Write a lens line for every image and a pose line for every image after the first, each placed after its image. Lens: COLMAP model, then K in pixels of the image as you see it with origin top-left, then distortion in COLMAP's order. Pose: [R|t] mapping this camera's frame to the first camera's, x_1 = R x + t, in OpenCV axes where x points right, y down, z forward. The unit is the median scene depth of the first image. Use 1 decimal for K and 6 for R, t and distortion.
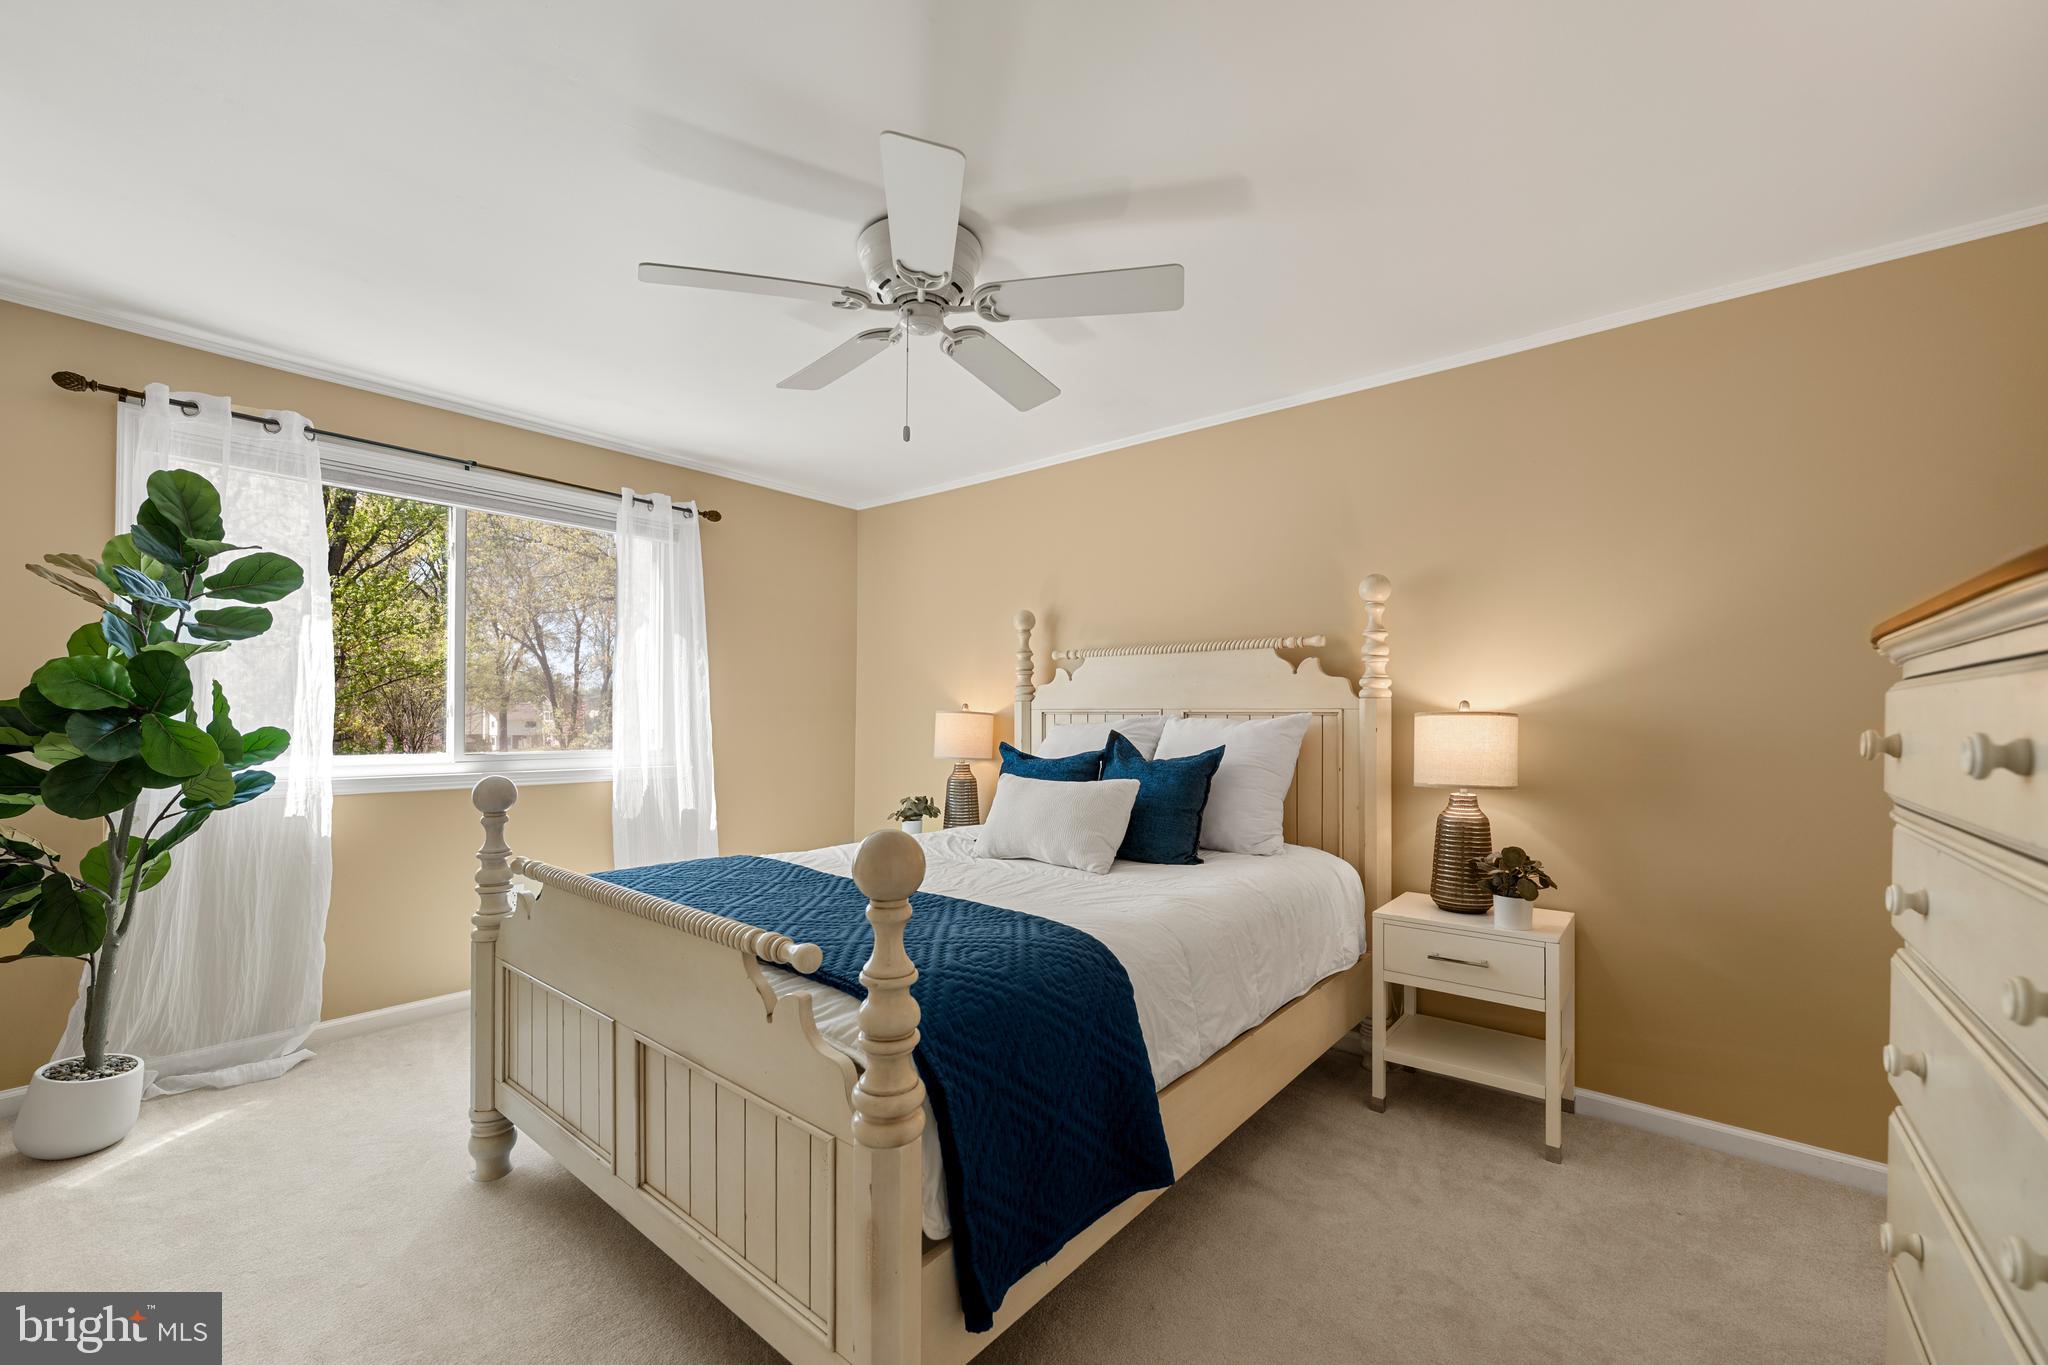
lens RADIAL K [[820.7, 0, 1014.5], [0, 820.7, 715.3], [0, 0, 1]] dist [-0.001562, -0.000015]
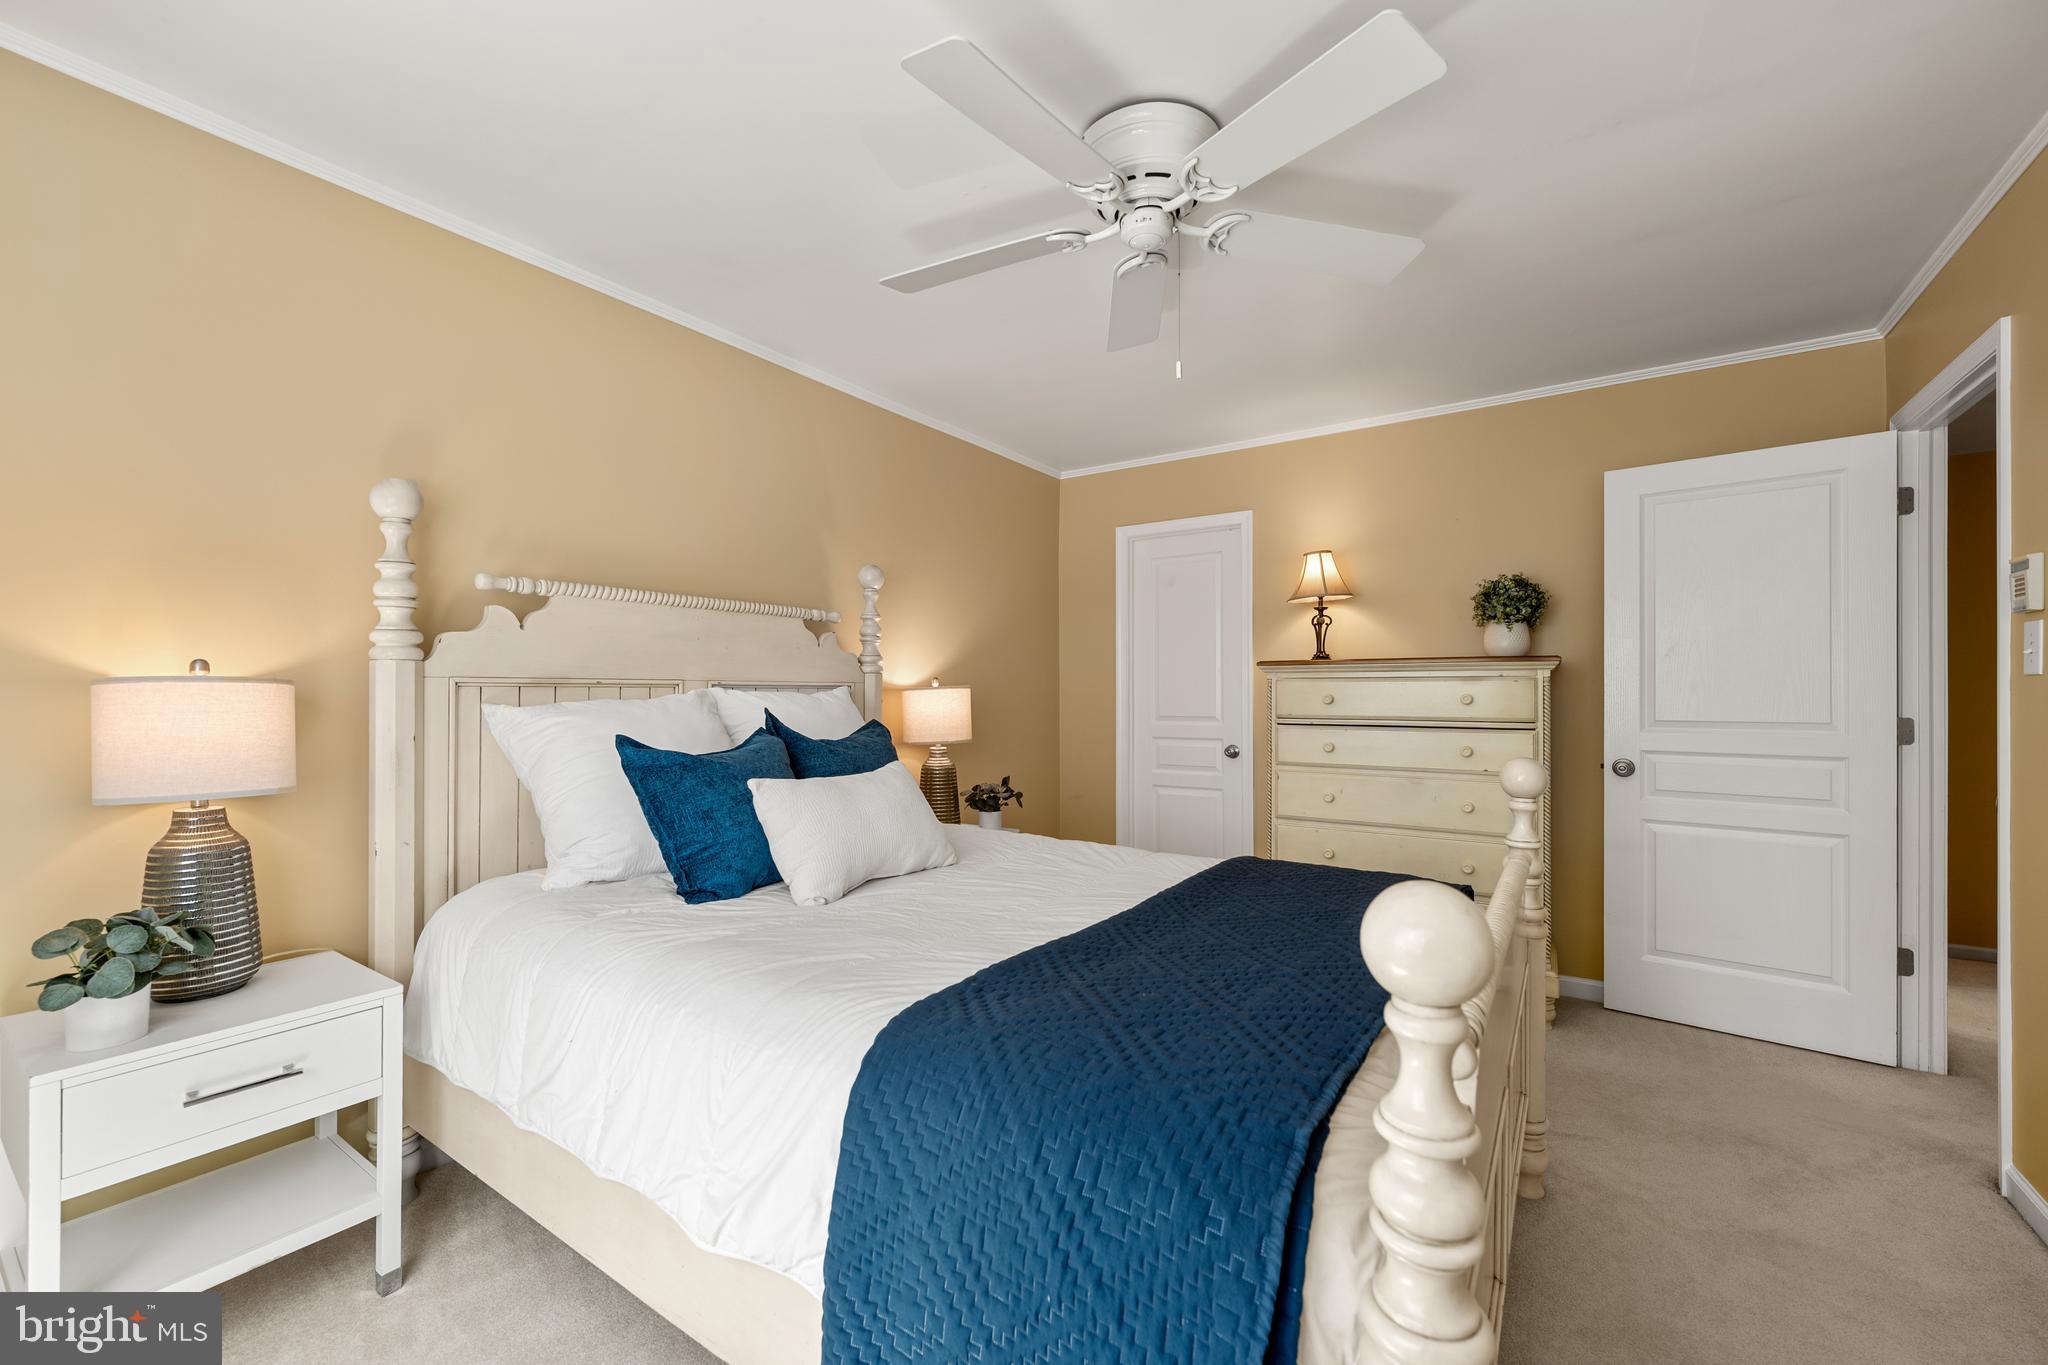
lens RADIAL K [[810.5, 0, 1024.0], [0, 810.5, 682.5], [0, 0, 1]] dist [-0.000316, 0.000002]
pose [[-0.091291, 0.002284, 0.995822, -0.557669], [-0.007019, 0.999971, -0.002937, -0.005292], [-0.995799, -0.007257, -0.091273, 0.721895]]
